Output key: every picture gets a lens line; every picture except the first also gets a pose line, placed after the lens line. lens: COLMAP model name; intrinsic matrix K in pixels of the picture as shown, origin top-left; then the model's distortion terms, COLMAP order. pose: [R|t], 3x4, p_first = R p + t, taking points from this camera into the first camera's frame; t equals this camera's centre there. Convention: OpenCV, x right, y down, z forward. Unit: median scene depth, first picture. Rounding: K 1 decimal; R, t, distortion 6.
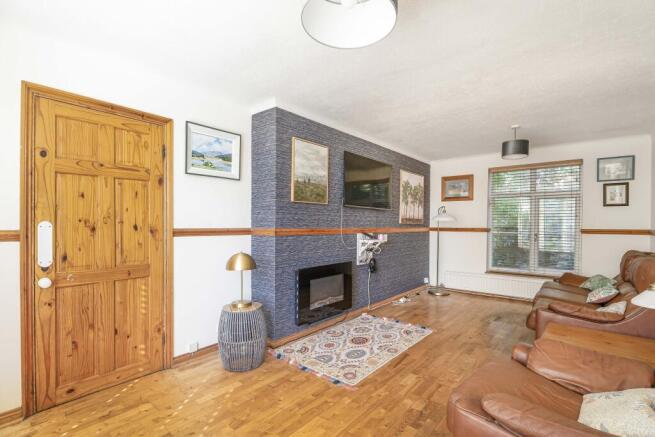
lens RADIAL K [[320.6, 0, 335.8], [0, 320.6, 224.5], [0, 0, 1]] dist [-0.002256, -0.001618]
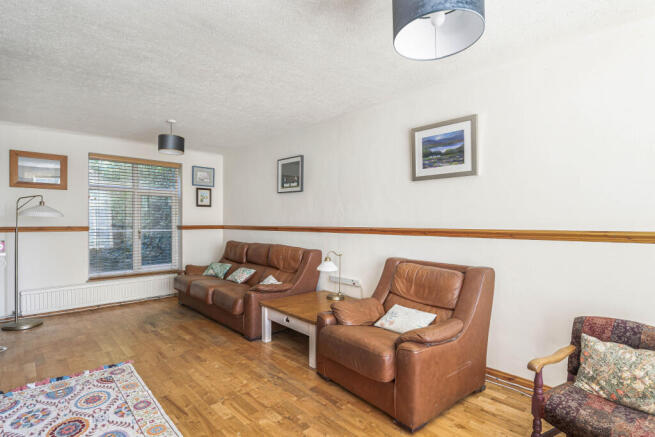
lens RADIAL K [[320.6, 0, 337.1], [0, 320.6, 220.6], [0, 0, 1]] dist [-0.002256, -0.001618]
pose [[0.121164, -0.000953, 0.992632, -0.361209], [0.002857, 0.999996, 0.000611, -0.002706], [-0.992628, 0.002762, 0.121166, 0.394853]]
